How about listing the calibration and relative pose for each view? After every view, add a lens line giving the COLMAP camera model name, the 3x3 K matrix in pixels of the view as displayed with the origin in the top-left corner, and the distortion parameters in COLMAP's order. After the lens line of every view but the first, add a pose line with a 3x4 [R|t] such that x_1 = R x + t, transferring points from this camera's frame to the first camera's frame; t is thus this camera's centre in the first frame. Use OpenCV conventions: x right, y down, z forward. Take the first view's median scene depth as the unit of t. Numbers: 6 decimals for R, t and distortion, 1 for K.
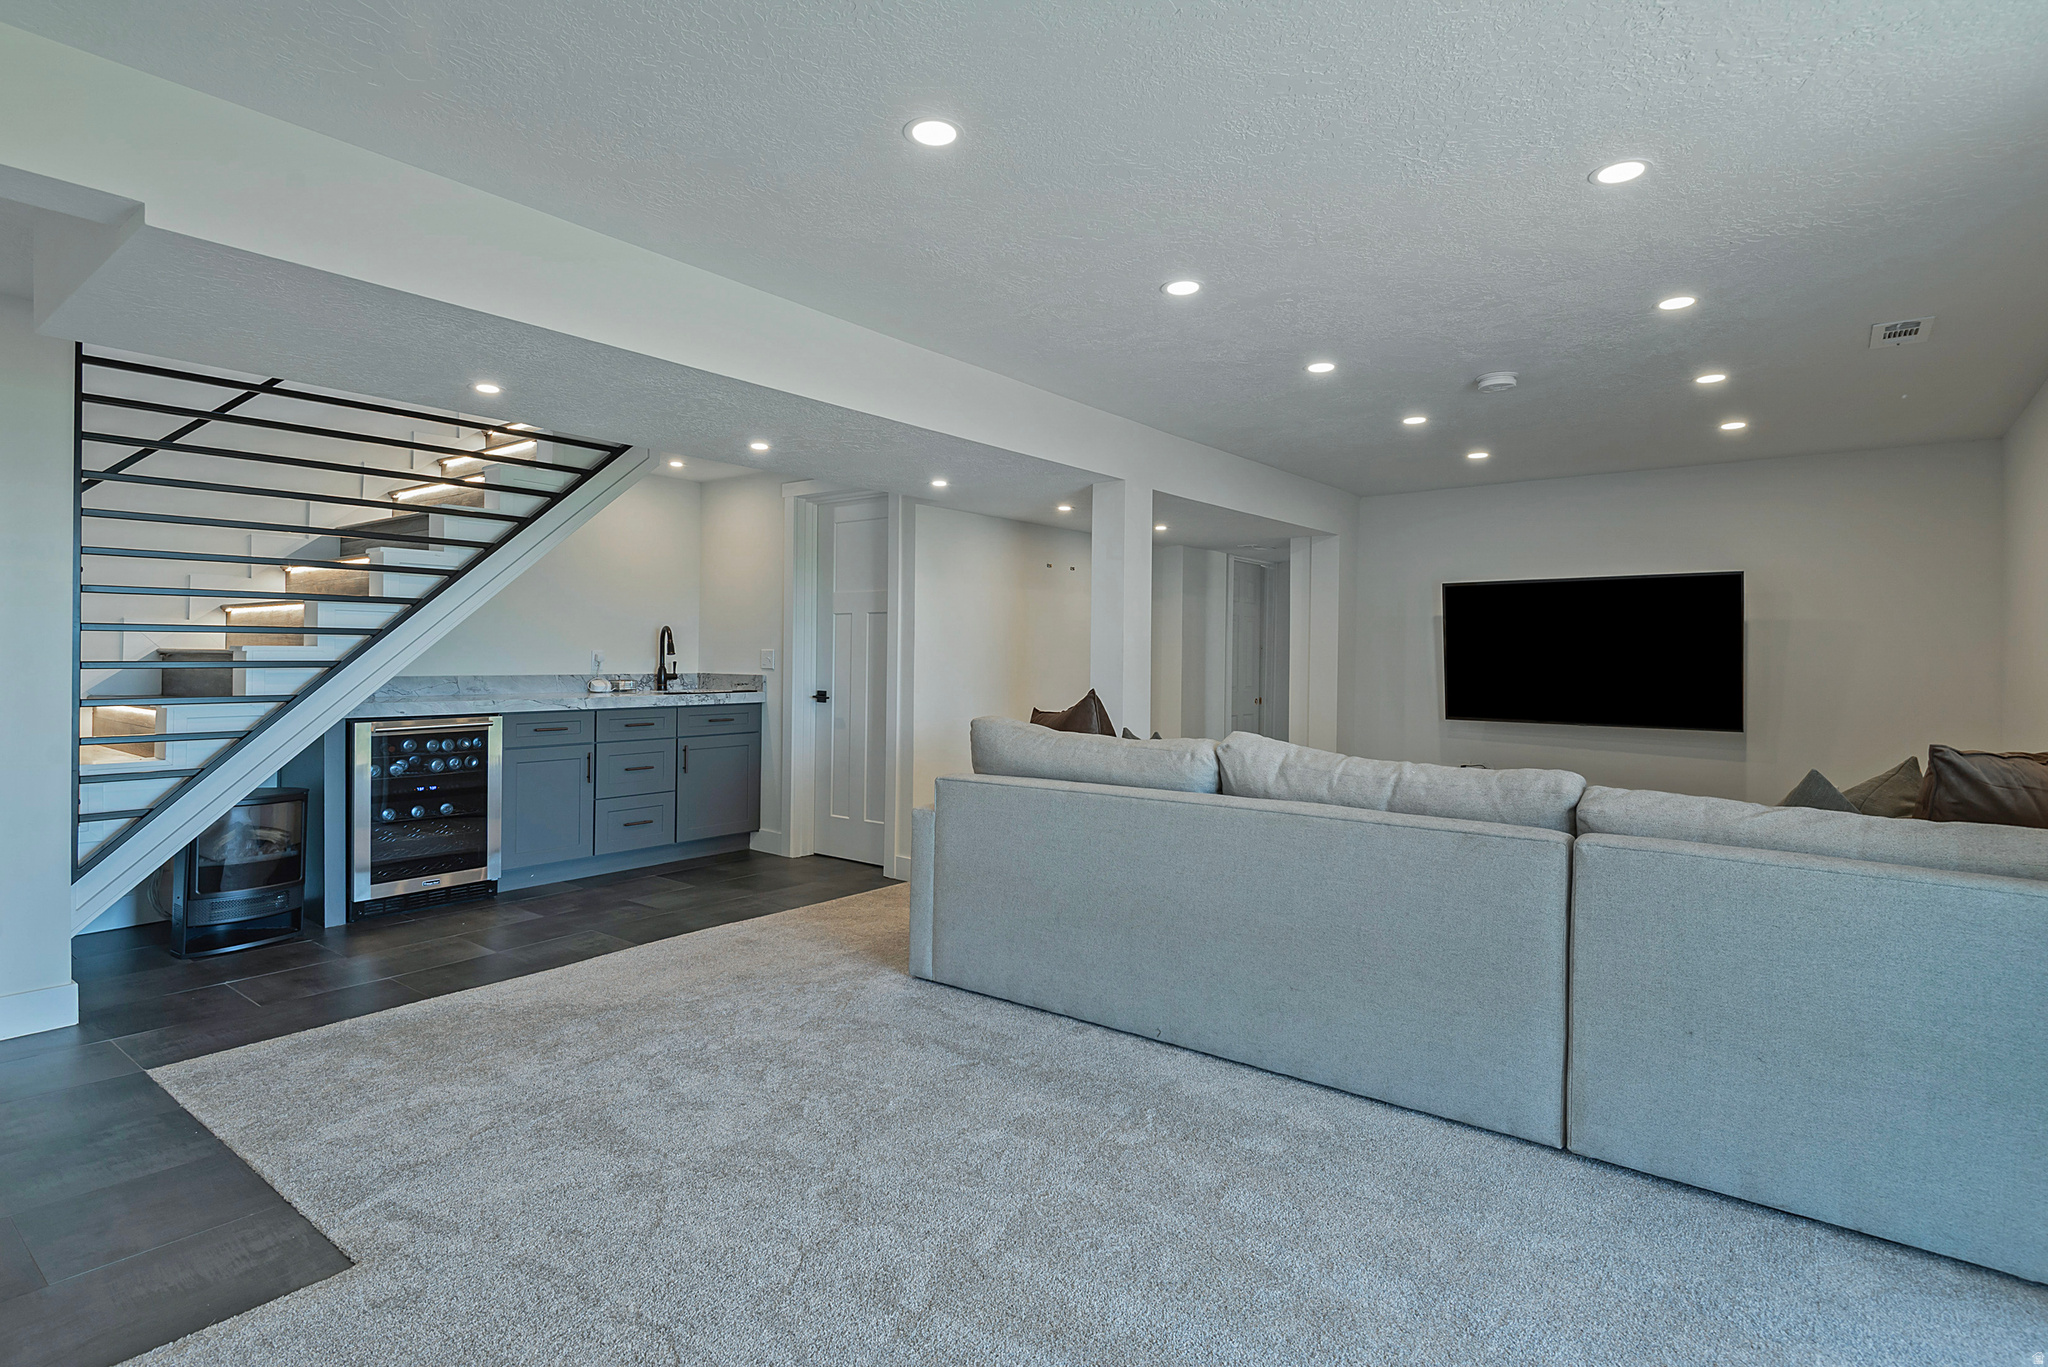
lens RADIAL K [[1006.9, 0, 1021.8], [0, 1006.9, 676.4], [0, 0, 1]] dist [-0.001436, -0.000109]
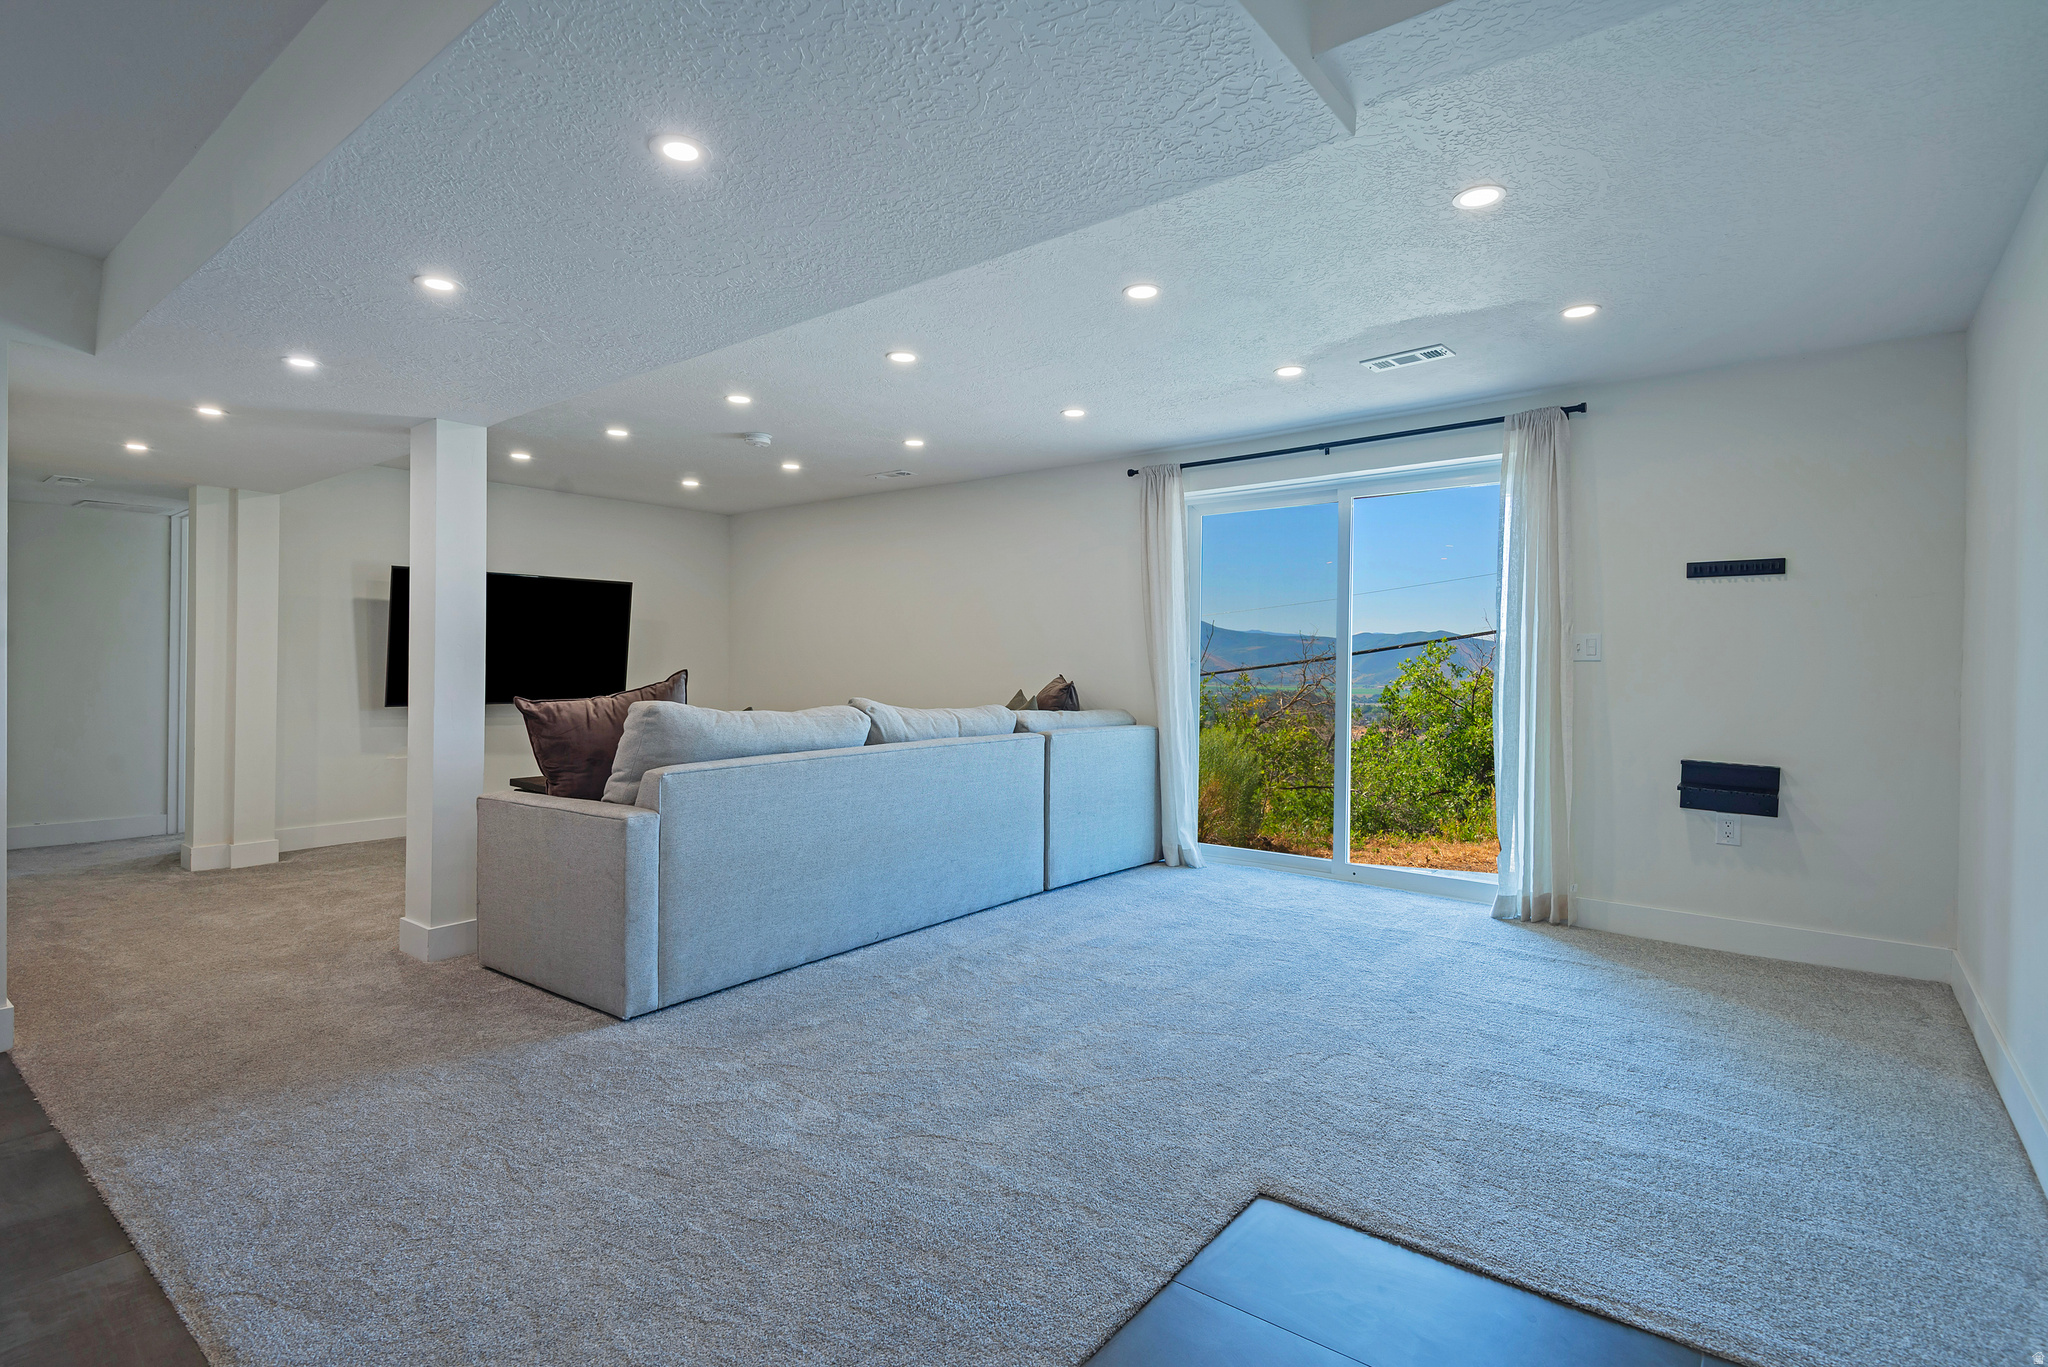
lens RADIAL K [[1006.9, 0, 1021.6], [0, 1006.9, 668.5], [0, 0, 1]] dist [-0.001436, -0.000109]
pose [[-0.003568, -0.012900, 0.999910, -1.116225], [0.010167, 0.999865, 0.012935, 0.001205], [-0.999942, 0.010212, -0.003437, 0.802239]]
